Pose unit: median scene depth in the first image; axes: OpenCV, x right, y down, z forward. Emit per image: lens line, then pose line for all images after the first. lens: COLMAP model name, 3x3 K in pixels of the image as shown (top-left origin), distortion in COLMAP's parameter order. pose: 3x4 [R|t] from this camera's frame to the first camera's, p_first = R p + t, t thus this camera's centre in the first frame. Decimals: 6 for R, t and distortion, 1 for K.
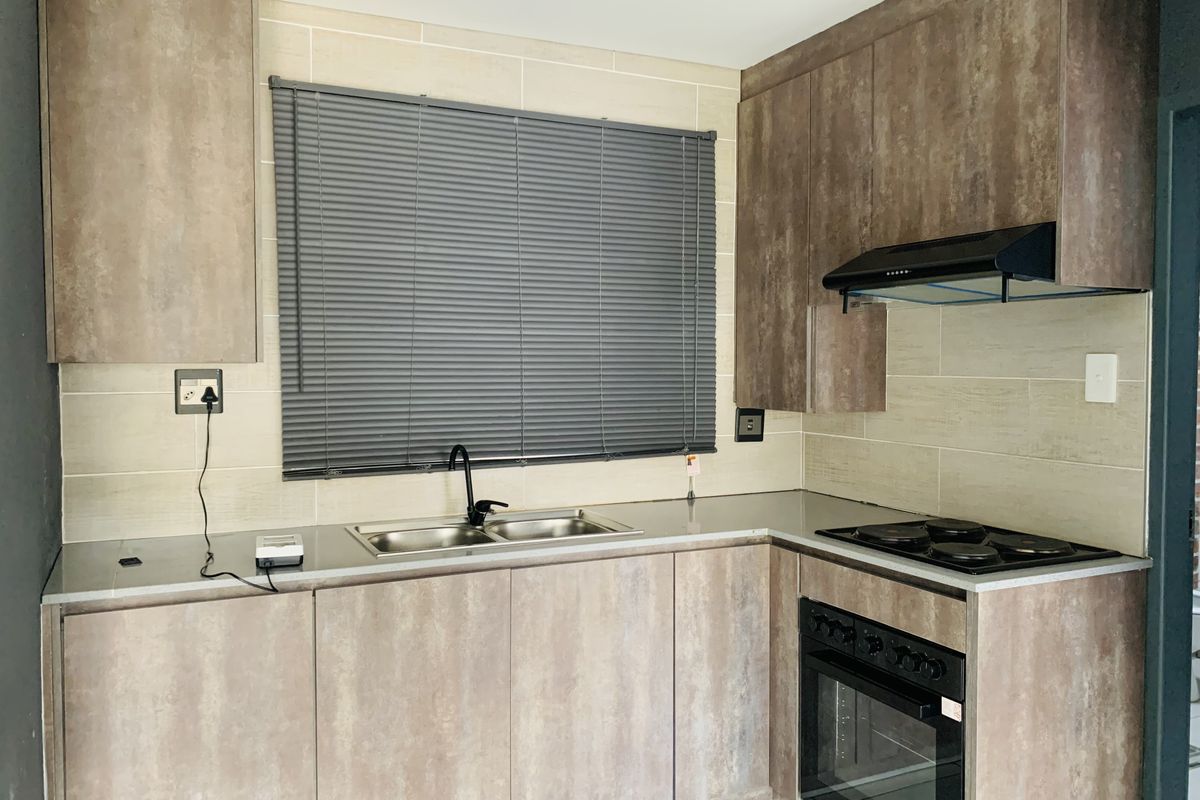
lens RADIAL K [[919.8, 0, 585.1], [0, 919.8, 388.3], [0, 0, 1]] dist [0.117970, -0.174103]
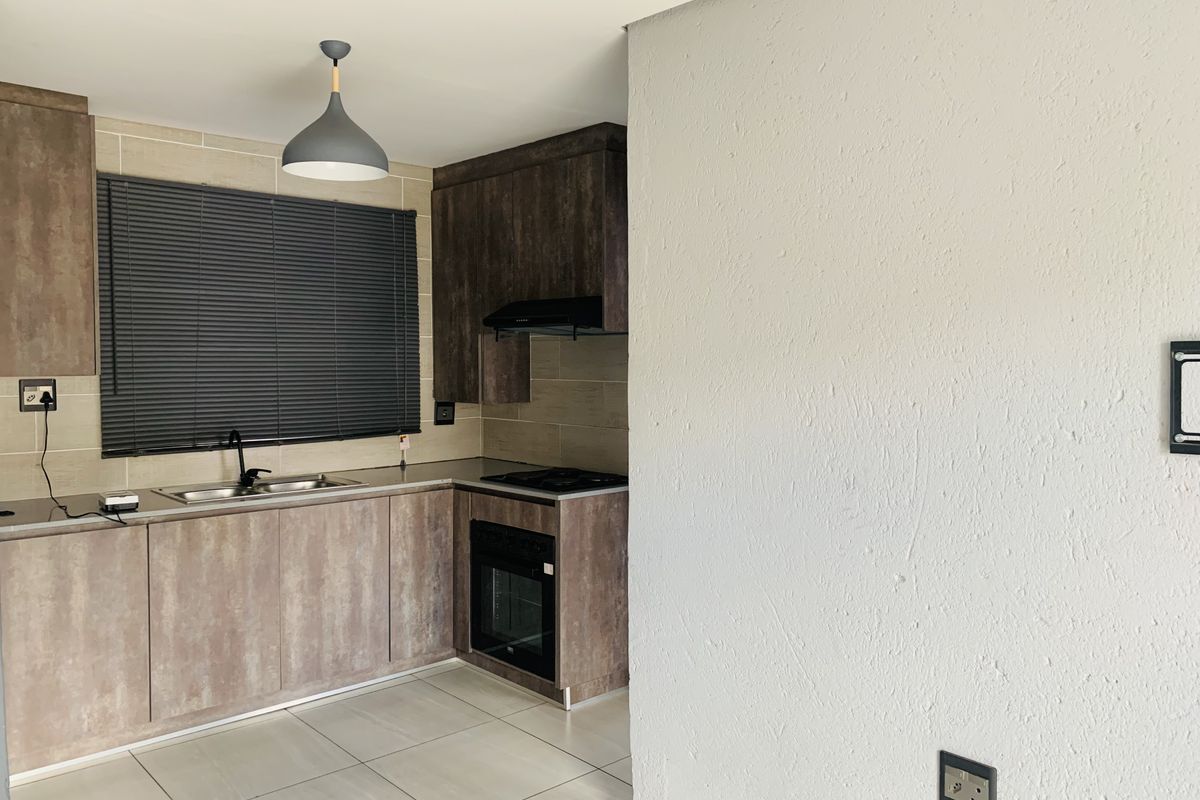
lens RADIAL K [[919.8, 0, 585.1], [0, 919.8, 388.3], [0, 0, 1]] dist [0.117970, -0.174103]
pose [[0.955185, -0.010511, 0.295823, -0.048254], [0.008758, 0.999935, 0.007249, -0.010041], [-0.295880, -0.004334, 0.955215, -0.578675]]
